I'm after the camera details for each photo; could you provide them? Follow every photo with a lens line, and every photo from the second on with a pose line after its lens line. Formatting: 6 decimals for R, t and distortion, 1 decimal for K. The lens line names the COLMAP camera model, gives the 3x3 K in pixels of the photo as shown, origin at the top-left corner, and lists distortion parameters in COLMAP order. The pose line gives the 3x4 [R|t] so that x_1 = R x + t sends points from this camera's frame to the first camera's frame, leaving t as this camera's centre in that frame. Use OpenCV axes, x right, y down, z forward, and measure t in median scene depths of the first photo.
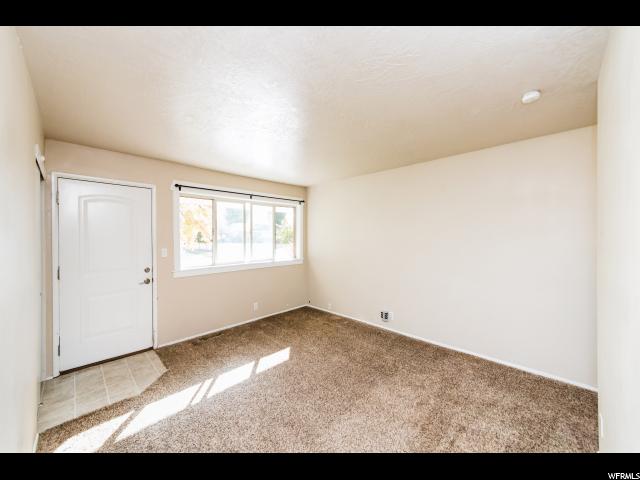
lens RADIAL K [[249.8, 0, 320.0], [0, 249.8, 240.0], [0, 0, 1]] dist [0.000011, 0.000013]
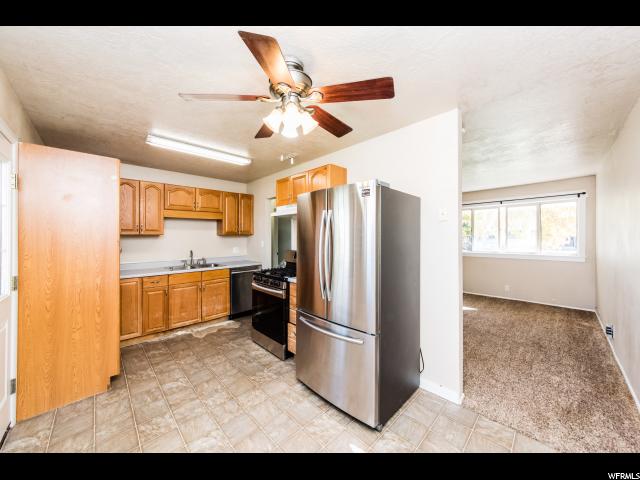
lens RADIAL K [[226.9, 0, 318.9], [0, 226.9, 237.8], [0, 0, 1]] dist [0.000896, 0.000113]
pose [[-0.051365, 0.009146, -0.998638, 1.222680], [-0.003129, 0.999952, 0.009319, 0.005173], [0.998675, 0.003604, -0.051334, 0.130216]]
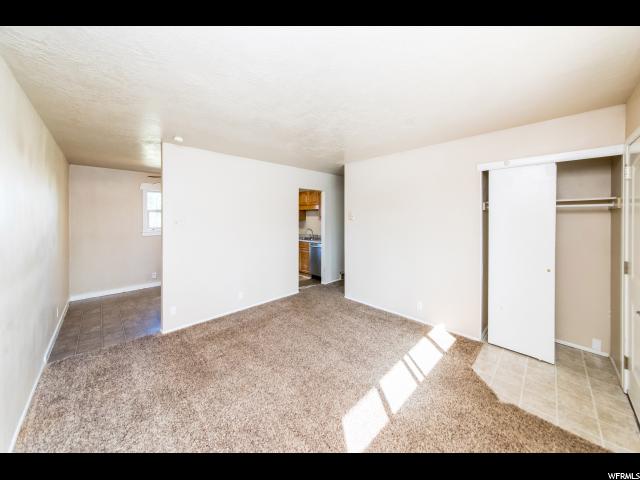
lens RADIAL K [[228.3, 0, 318.9], [0, 228.3, 218.4], [0, 0, 1]] dist [0.000330, 0.000036]
pose [[-0.998704, 0.009366, 0.050034, -0.088615], [0.009684, 0.999934, 0.006119, -0.023358], [-0.049974, 0.006596, -0.998729, 1.377404]]
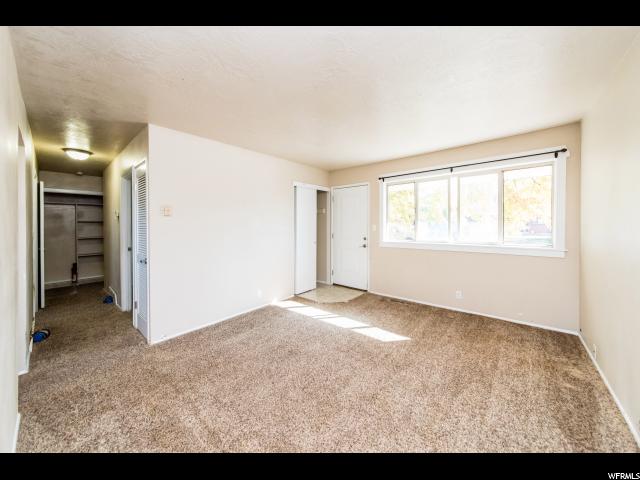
lens RADIAL K [[226.4, 0, 328.9], [0, 226.4, 224.6], [0, 0, 1]] dist [-0.000367, -0.000047]
pose [[0.073819, 0.011083, -0.997210, 0.632465], [0.000354, 0.999938, 0.011139, 0.017049], [0.997272, -0.001176, 0.073810, 0.637931]]
